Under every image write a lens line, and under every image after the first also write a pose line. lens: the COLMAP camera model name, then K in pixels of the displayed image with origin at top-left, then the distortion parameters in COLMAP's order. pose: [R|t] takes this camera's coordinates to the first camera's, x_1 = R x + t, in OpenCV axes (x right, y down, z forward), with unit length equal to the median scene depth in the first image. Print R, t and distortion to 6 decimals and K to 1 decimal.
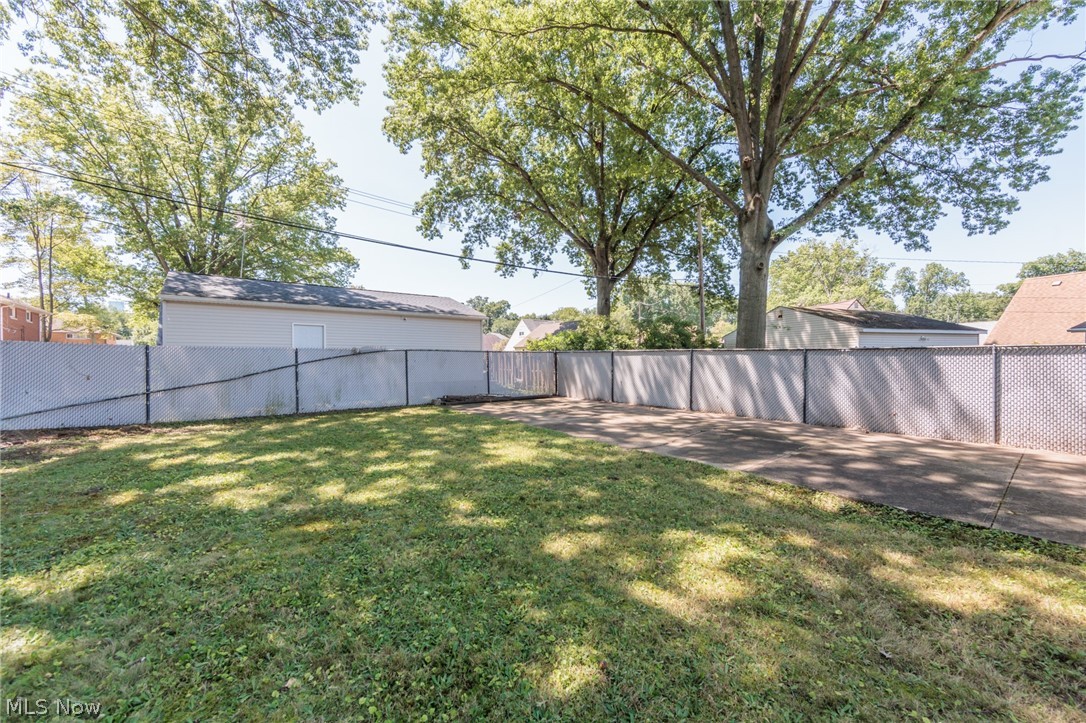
lens RADIAL K [[434.0, 0, 546.3], [0, 434.0, 362.3], [0, 0, 1]] dist [-0.001939, -0.000119]
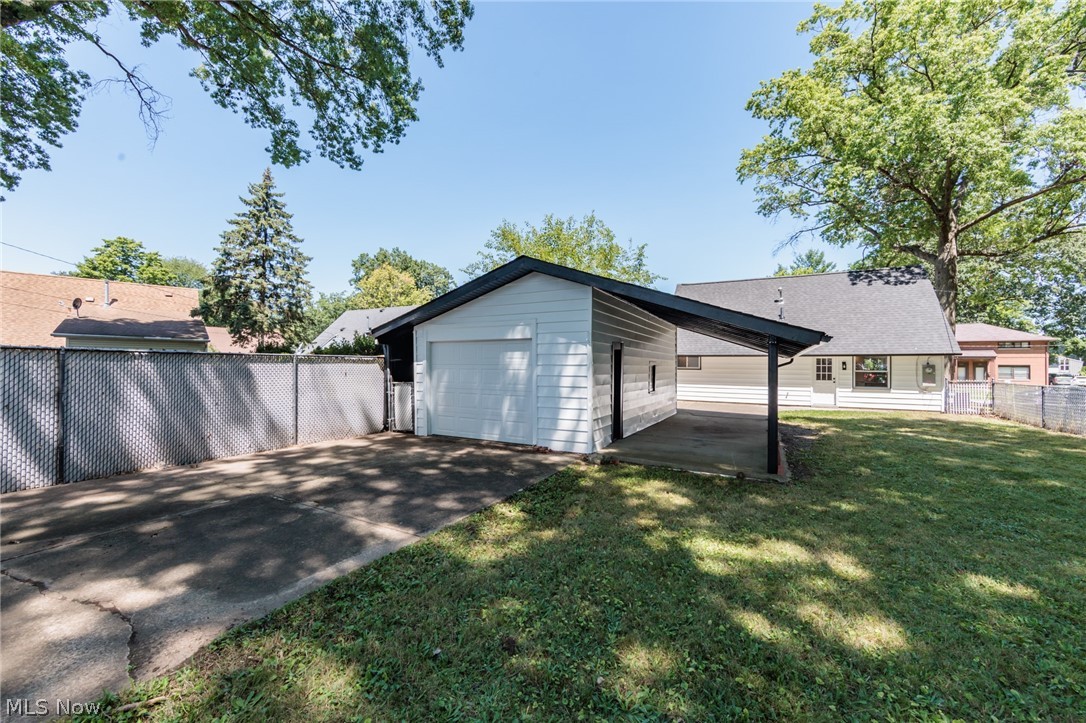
lens RADIAL K [[428.0, 0, 546.5], [0, 428.0, 362.8], [0, 0, 1]] dist [-0.002472, -0.000452]
pose [[-0.417564, 0.004999, 0.908634, -0.190345], [0.002263, 0.999987, -0.004461, -0.012057], [-0.908645, 0.000194, -0.417570, 0.883630]]
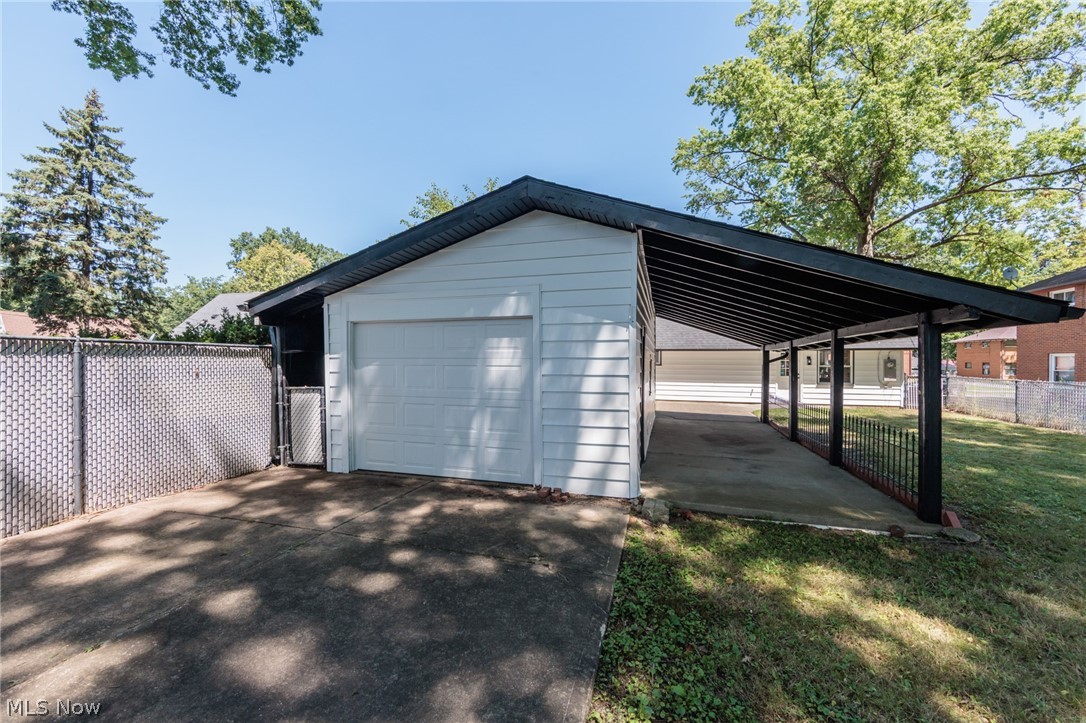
lens RADIAL K [[428.0, 0, 547.2], [0, 428.0, 362.1], [0, 0, 1]] dist [-0.002472, -0.000452]
pose [[-0.595795, 0.000027, 0.803137, 0.269456], [0.004167, 0.999987, 0.003058, -0.007429], [-0.803126, 0.005168, -0.595787, 0.848700]]
